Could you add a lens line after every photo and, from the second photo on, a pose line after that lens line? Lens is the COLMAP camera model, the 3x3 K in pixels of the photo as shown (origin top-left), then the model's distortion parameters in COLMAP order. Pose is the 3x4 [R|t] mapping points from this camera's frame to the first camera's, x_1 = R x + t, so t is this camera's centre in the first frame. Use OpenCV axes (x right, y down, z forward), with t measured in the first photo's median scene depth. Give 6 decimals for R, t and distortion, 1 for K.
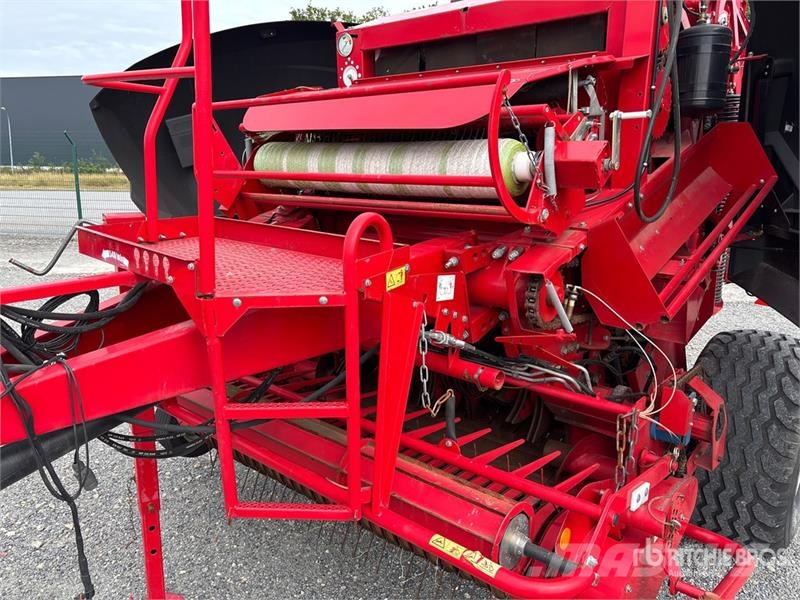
lens RADIAL K [[608.6, 0, 396.3], [0, 608.6, 300.1], [0, 0, 1]] dist [0.021588, -0.014016]
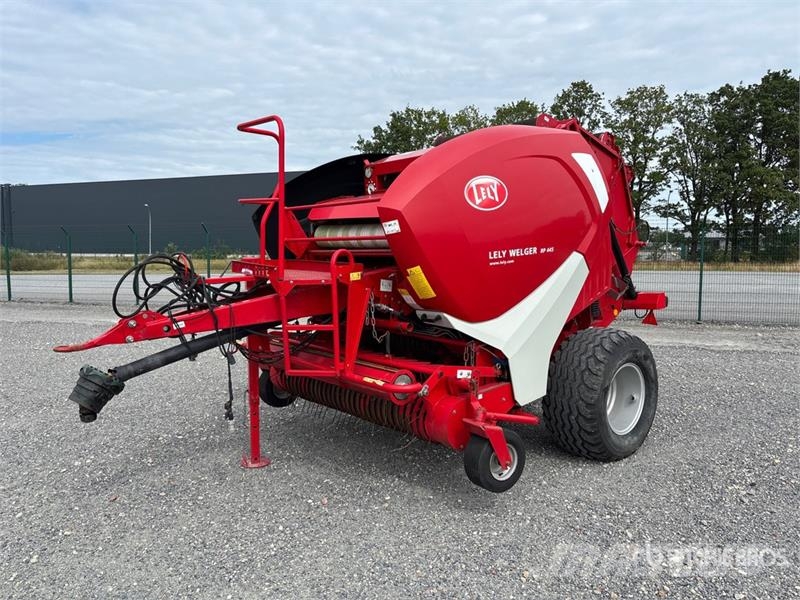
lens RADIAL K [[608.6, 0, 402.2], [0, 608.6, 298.5], [0, 0, 1]] dist [0.021588, -0.014016]
pose [[0.988338, -0.003943, -0.152228, 0.492941], [-0.016837, 0.990706, -0.134973, 0.335639], [0.151345, 0.135961, 0.979086, -1.202967]]
